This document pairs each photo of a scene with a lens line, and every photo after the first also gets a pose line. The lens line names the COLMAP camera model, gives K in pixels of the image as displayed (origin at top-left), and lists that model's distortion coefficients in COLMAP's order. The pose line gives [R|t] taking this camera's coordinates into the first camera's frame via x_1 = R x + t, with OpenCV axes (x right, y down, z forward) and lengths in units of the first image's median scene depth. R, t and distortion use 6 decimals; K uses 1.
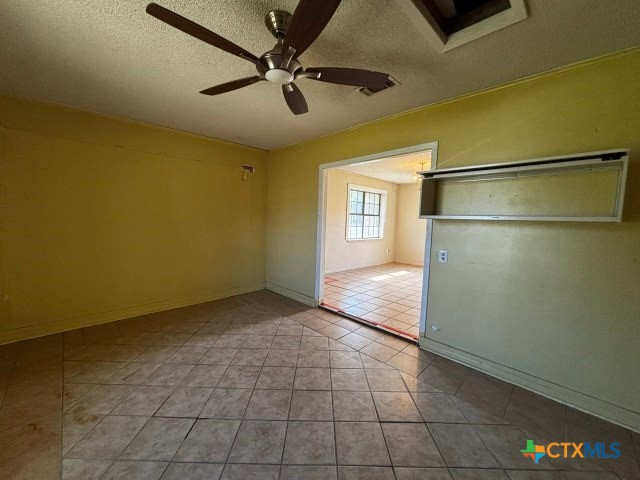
lens RADIAL K [[259.1, 0, 318.8], [0, 259.1, 239.5], [0, 0, 1]] dist [-0.000468, 0.000296]
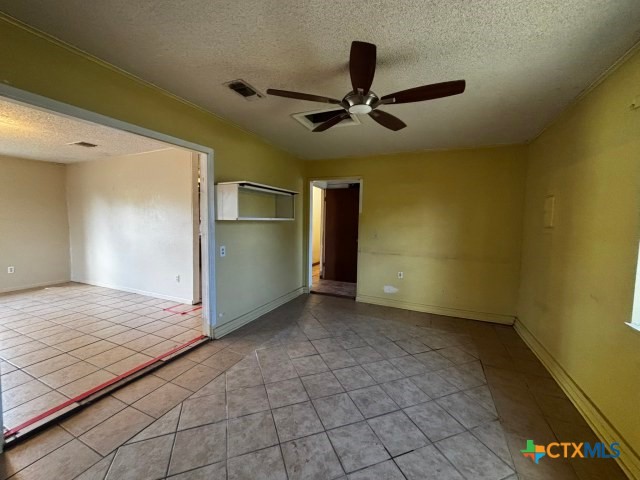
lens RADIAL K [[259.1, 0, 318.7], [0, 259.1, 240.3], [0, 0, 1]] dist [-0.000468, 0.000296]
pose [[-0.365640, -0.101217, 0.925236, -1.082467], [0.052956, 0.990197, 0.129250, -0.160779], [-0.929249, 0.096256, -0.356696, 1.429872]]
